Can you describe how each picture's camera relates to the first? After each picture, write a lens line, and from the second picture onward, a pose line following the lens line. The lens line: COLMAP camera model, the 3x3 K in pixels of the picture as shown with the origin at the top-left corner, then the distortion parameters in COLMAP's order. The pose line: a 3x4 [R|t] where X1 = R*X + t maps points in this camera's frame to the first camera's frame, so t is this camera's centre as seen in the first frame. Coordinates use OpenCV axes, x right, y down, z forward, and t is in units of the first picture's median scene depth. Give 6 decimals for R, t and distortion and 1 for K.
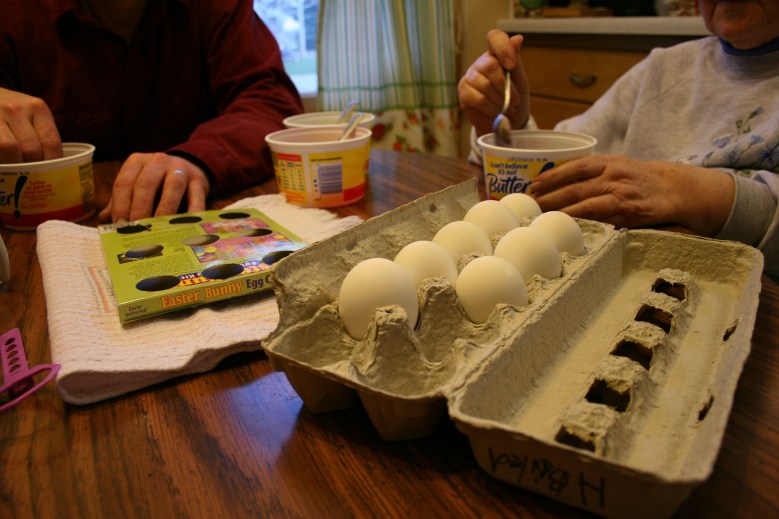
lens RADIAL K [[582.3, 0, 389.5], [0, 582.3, 259.5], [0, 0, 1]] dist [-0.109921, 0.000619]
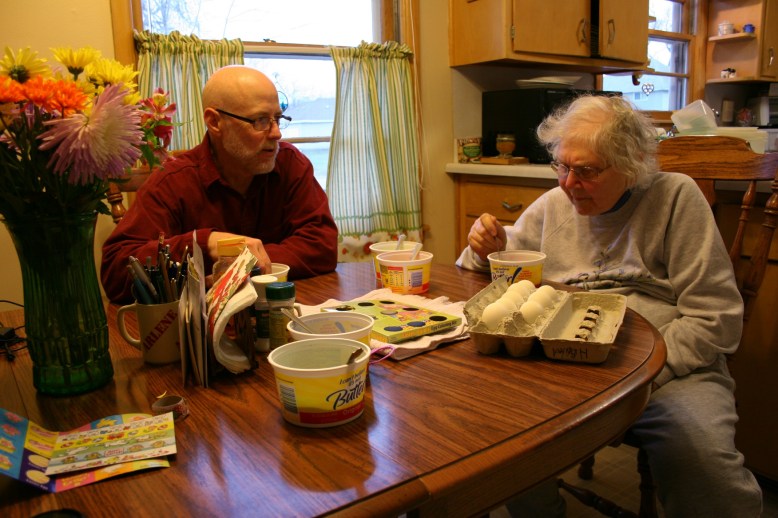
lens RADIAL K [[581.5, 0, 389.0], [0, 581.5, 259.0], [0, 0, 1]] dist [-0.109921, 0.000619]
pose [[0.987544, -0.033816, 0.153663, -0.491215], [0.061367, 0.982067, -0.178265, 0.133284], [-0.144879, 0.185474, 0.971910, -0.868703]]
